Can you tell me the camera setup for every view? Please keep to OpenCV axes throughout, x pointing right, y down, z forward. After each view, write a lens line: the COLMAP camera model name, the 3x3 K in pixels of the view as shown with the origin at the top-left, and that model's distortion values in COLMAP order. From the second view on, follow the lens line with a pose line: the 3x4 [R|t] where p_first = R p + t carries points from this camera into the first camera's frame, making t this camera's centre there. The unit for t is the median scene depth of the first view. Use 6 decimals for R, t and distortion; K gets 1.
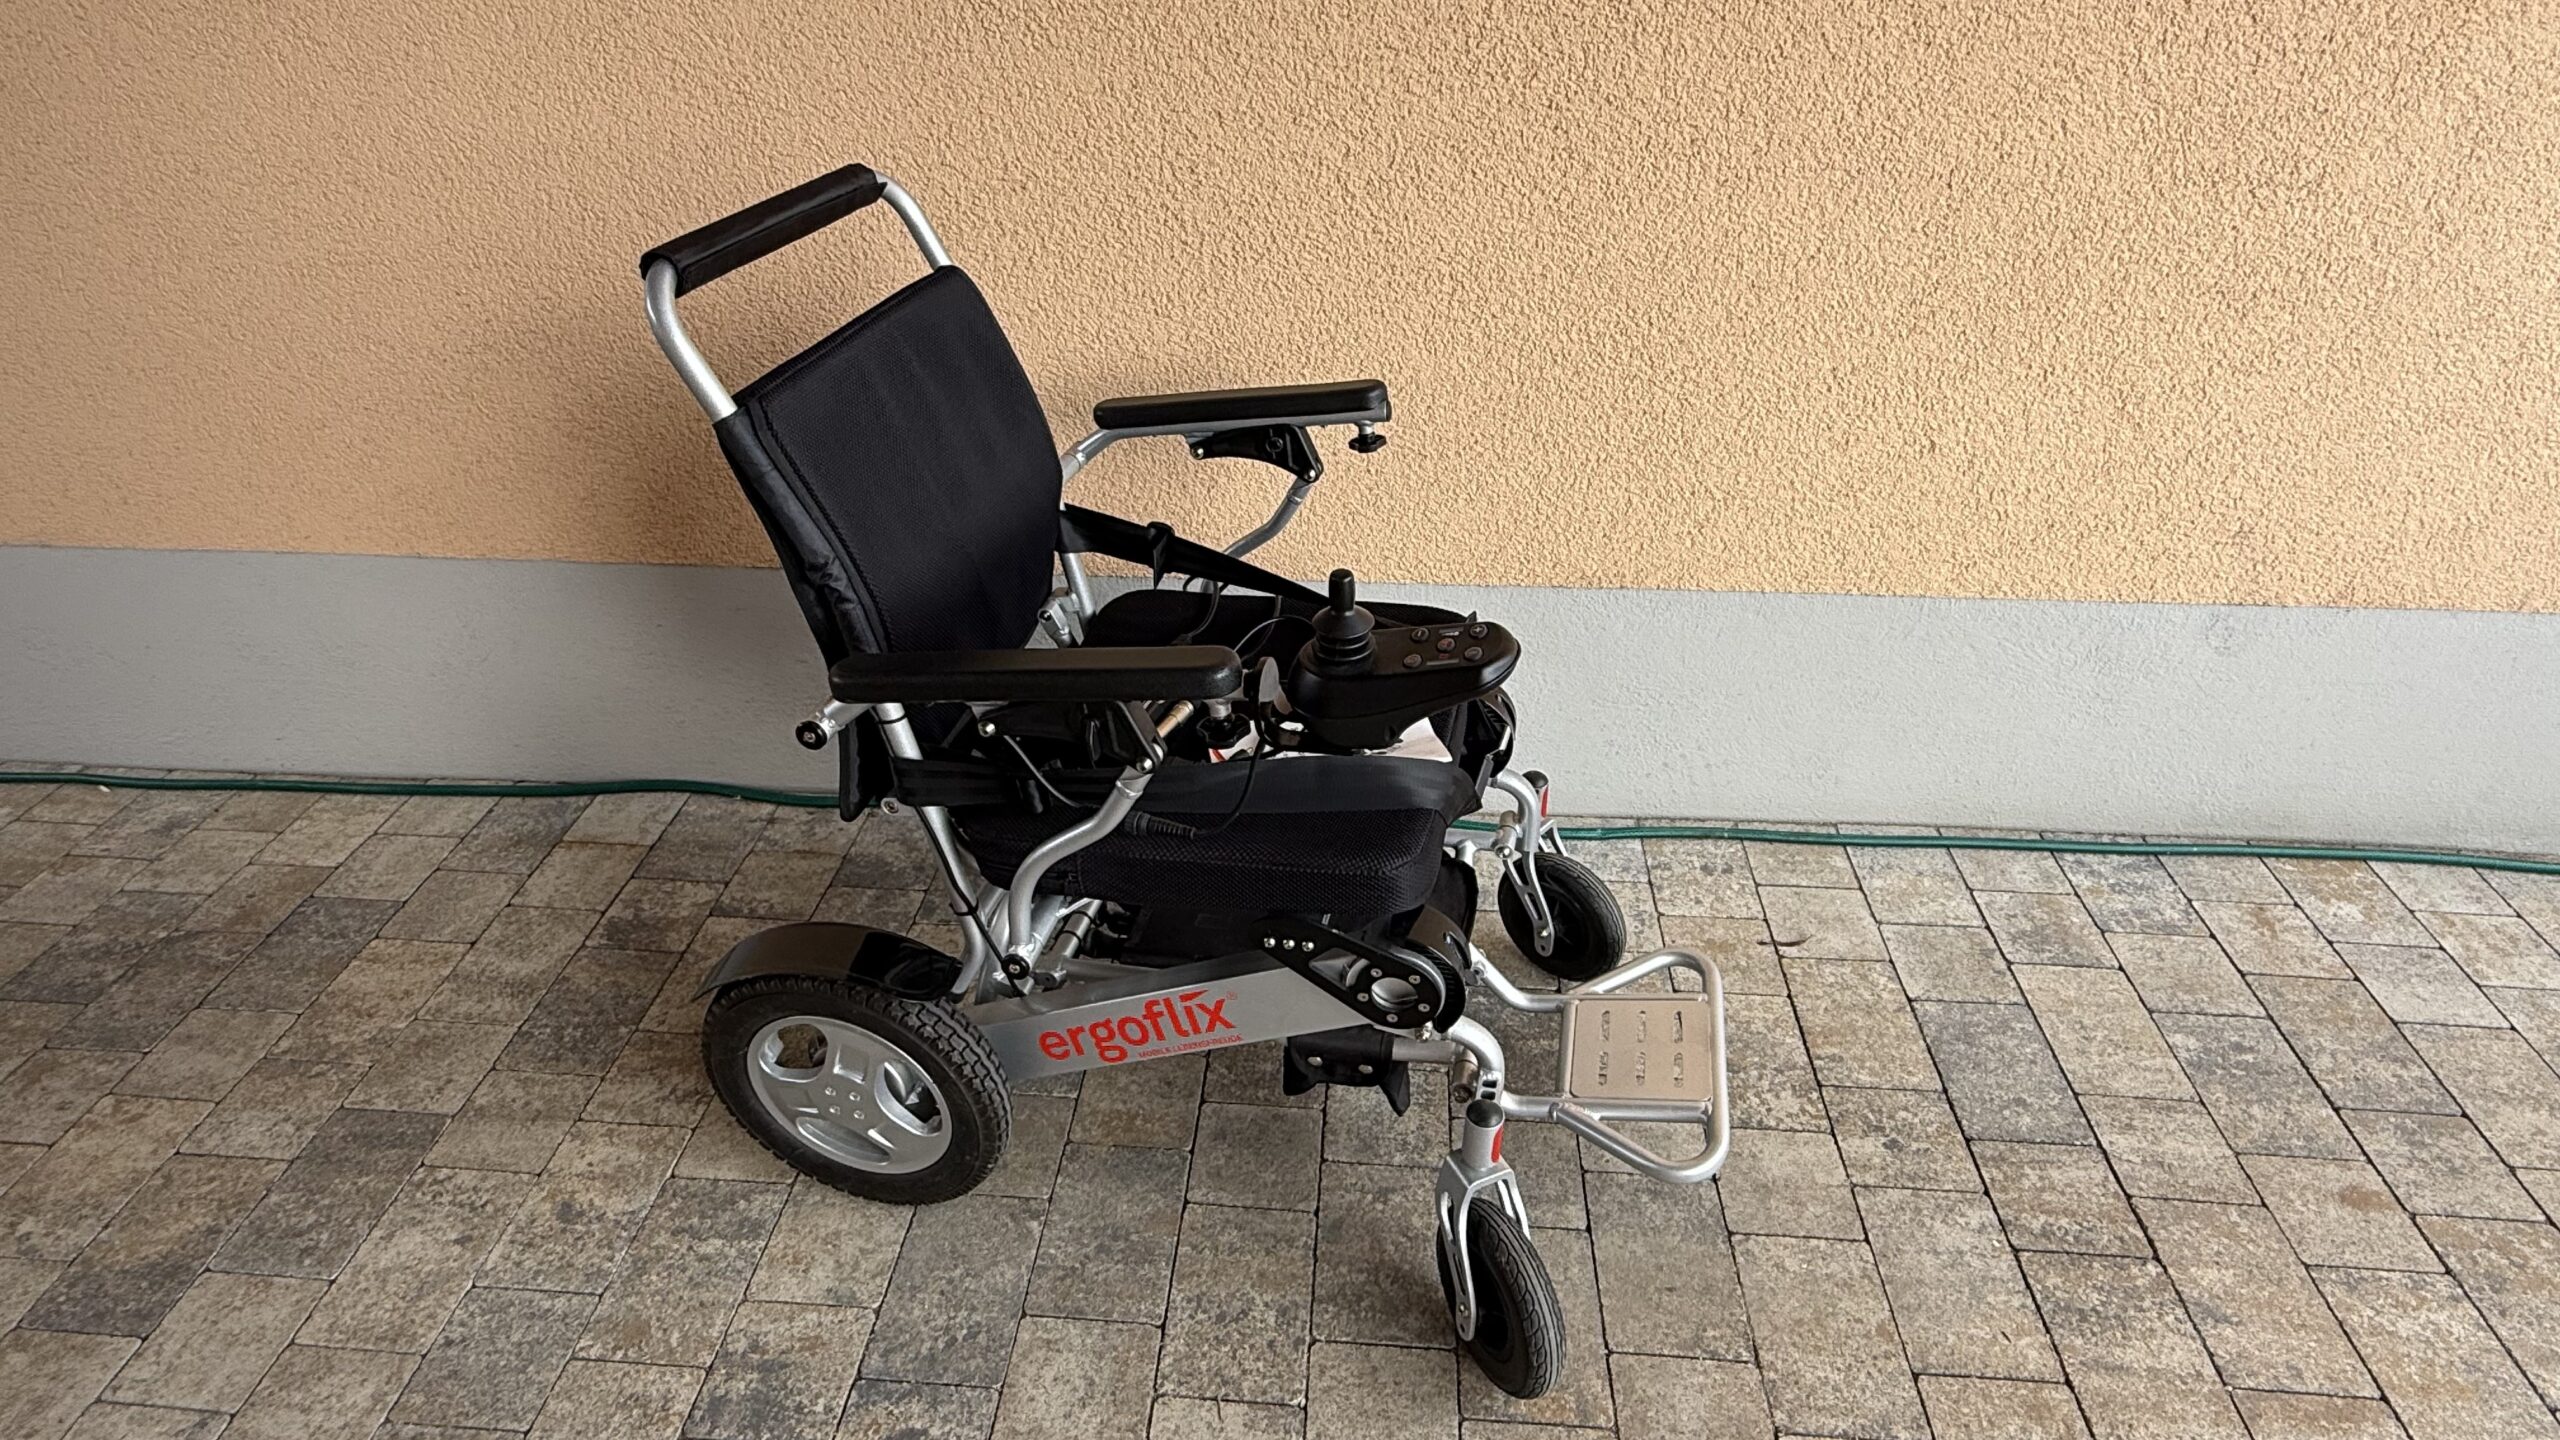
lens RADIAL K [[1383.2, 0, 1267.9], [0, 1383.2, 723.3], [0, 0, 1]] dist [-0.000228, 0.000269]
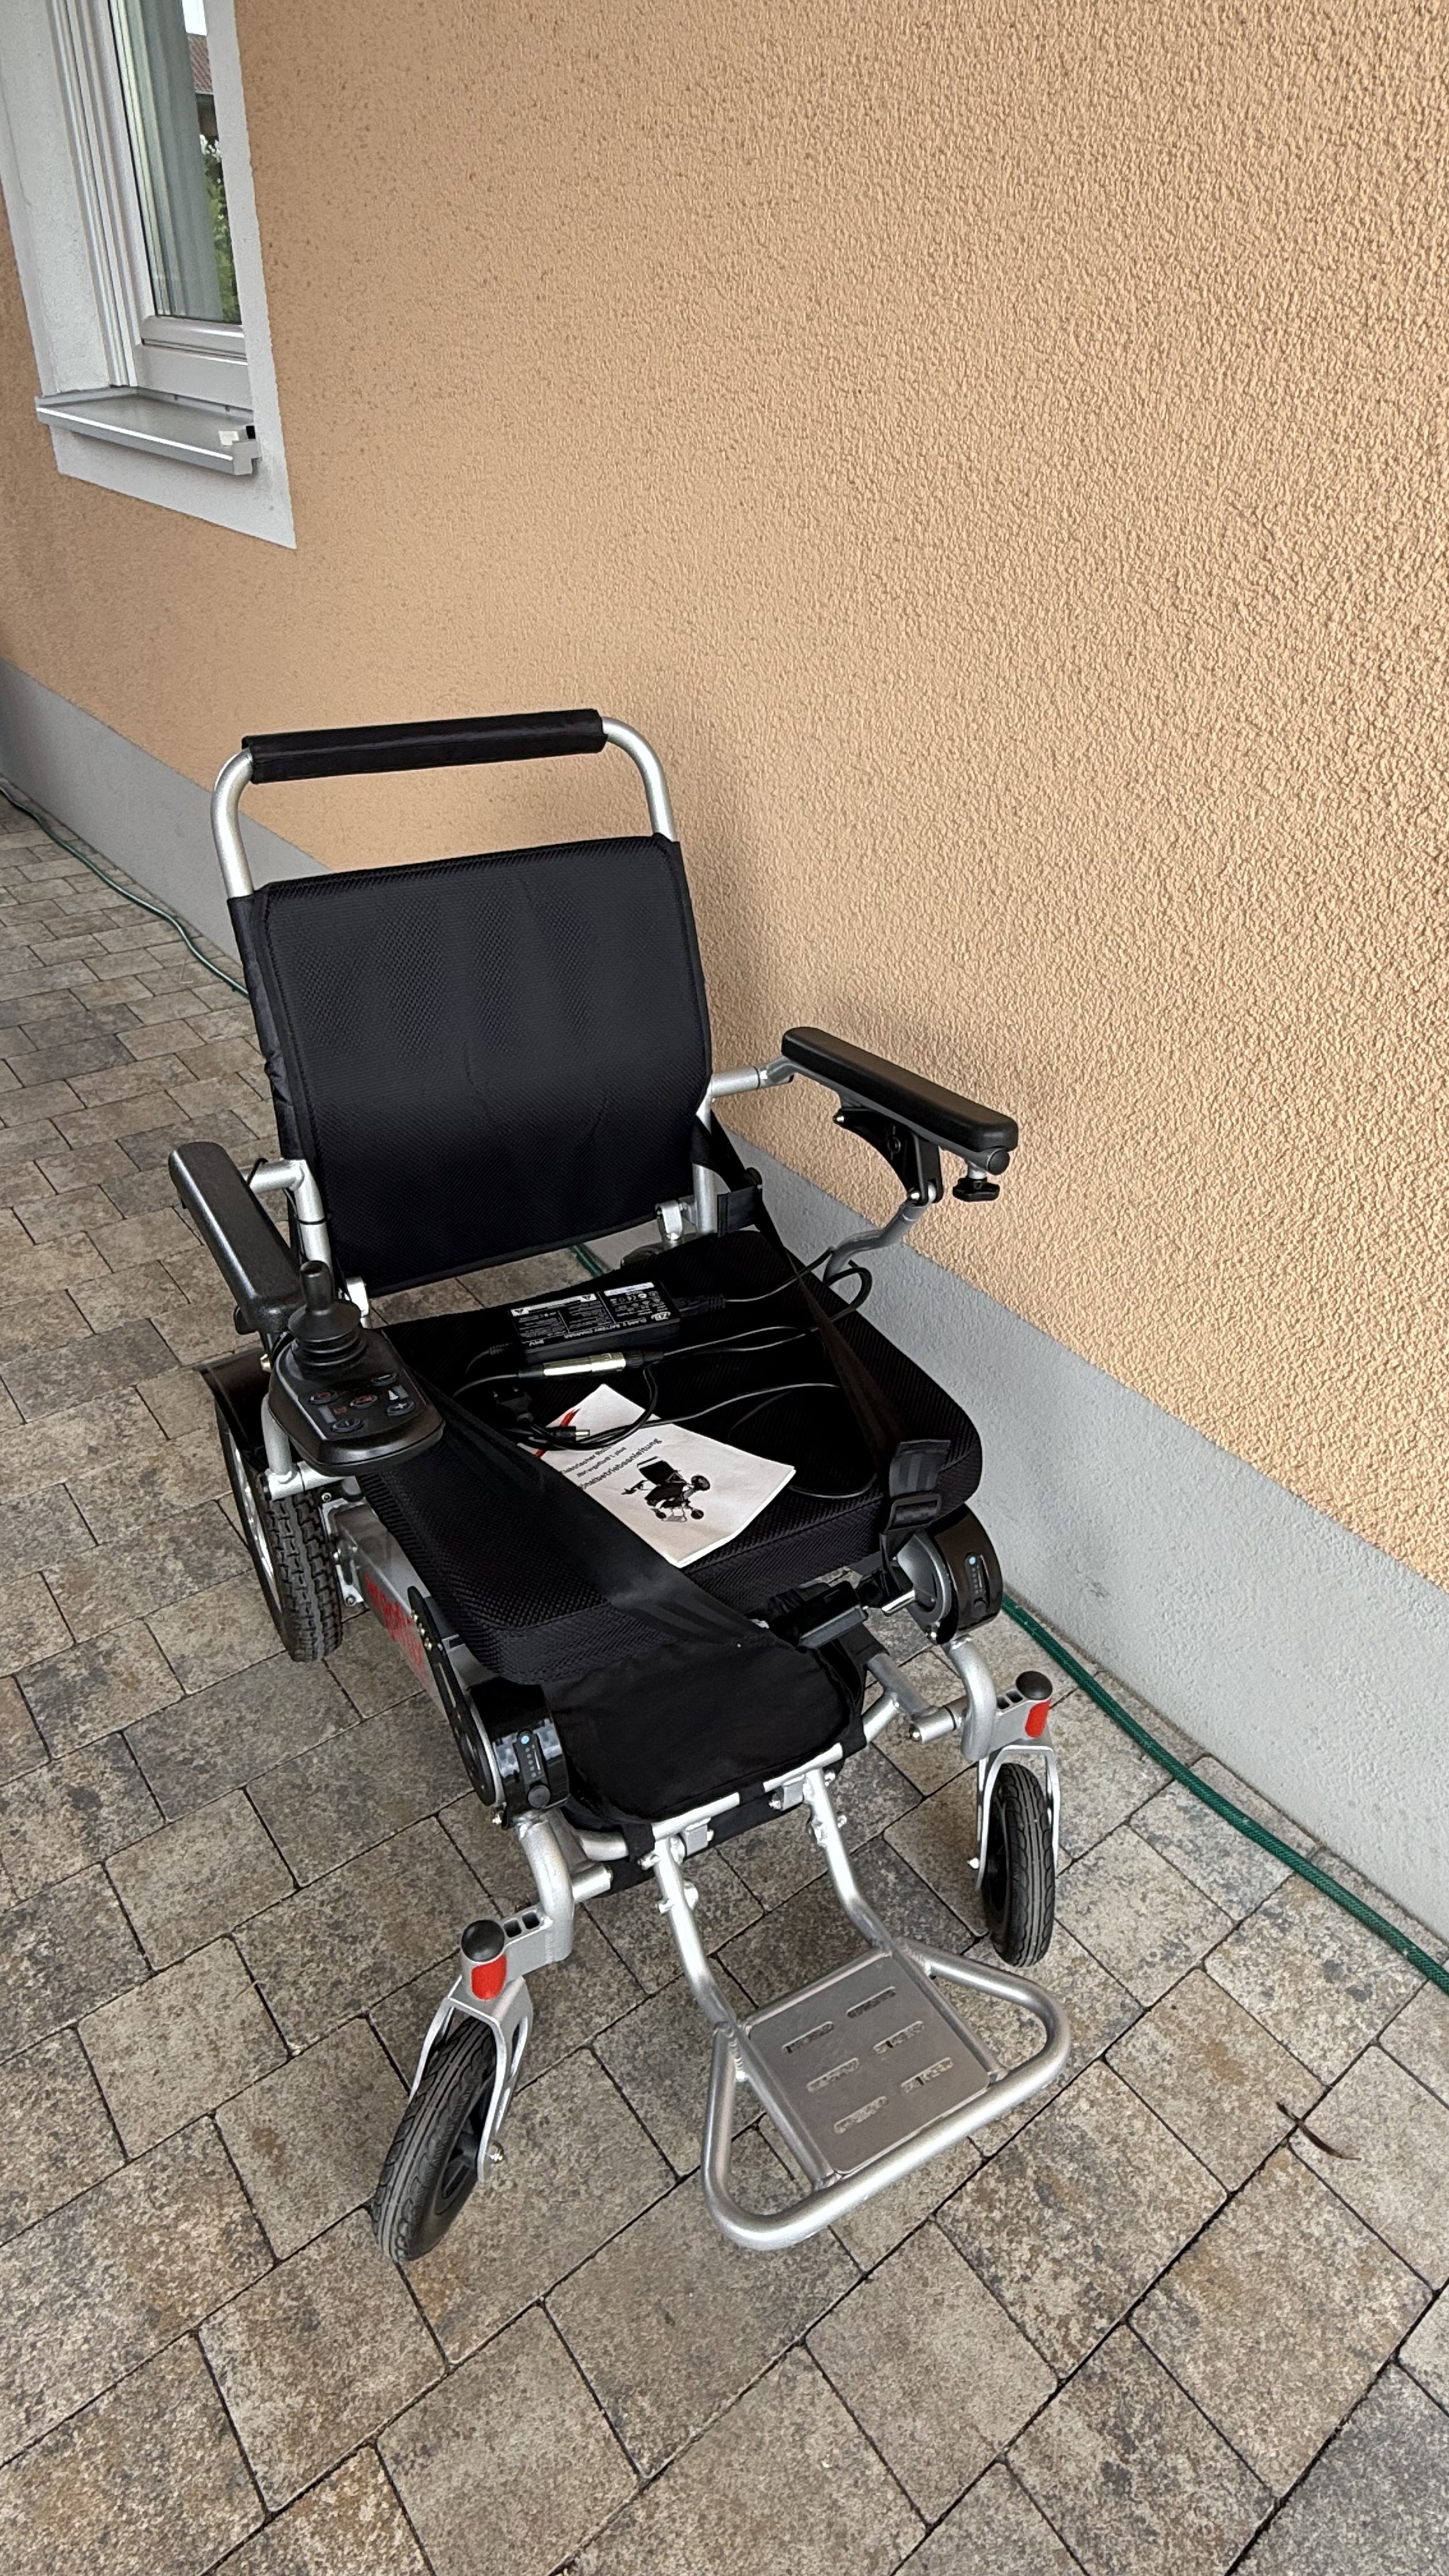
lens RADIAL K [[1391.8, 0, 720.5], [0, 1391.8, 1278.9], [0, 0, 1]] dist [-0.000228, 0.000269]
pose [[0.676946, 0.454189, -0.579186, 0.447777], [-0.446605, 0.878955, 0.167277, -0.220679], [0.585054, 0.145430, 0.797848, 0.280422]]
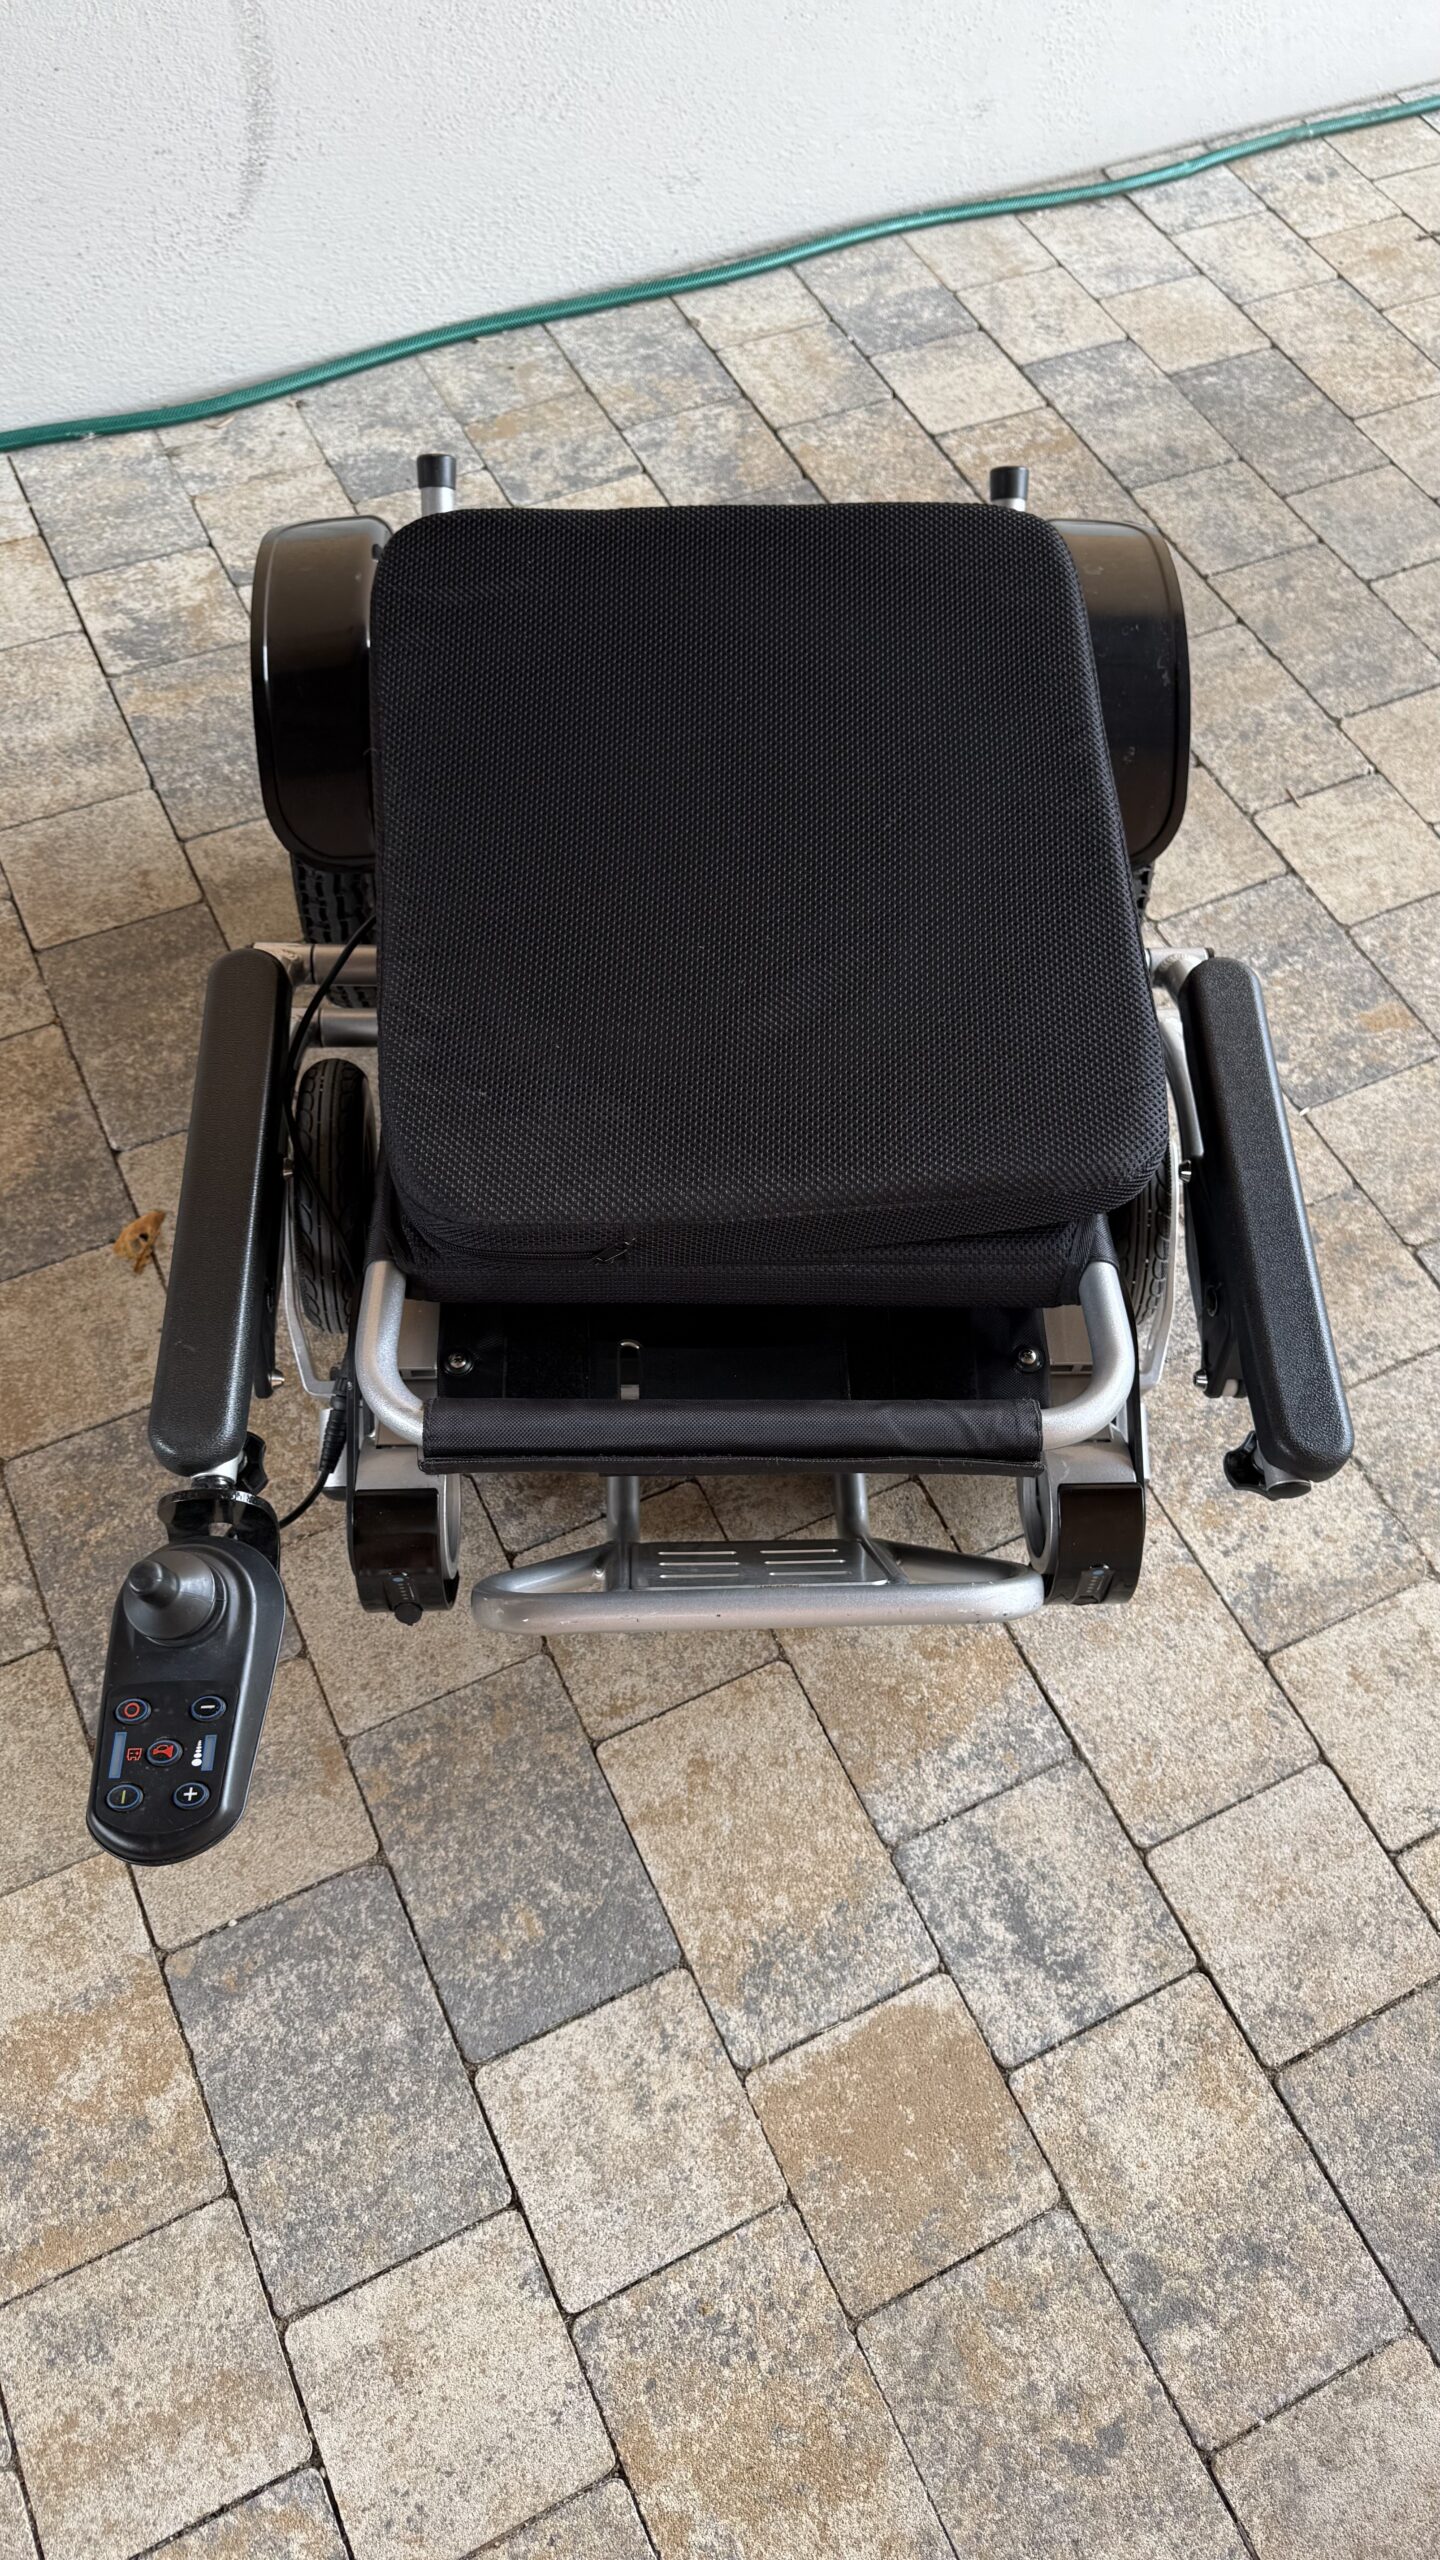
lens RADIAL K [[1842.9, 0, 720.0], [0, 1842.9, 1280.0], [0, 0, 1]] dist [0.060450, -0.079241]
pose [[0.859038, -0.414009, 0.301082, -0.757313], [0.237604, 0.843426, 0.481847, 0.050490], [-0.453429, -0.342387, 0.822905, 0.016747]]
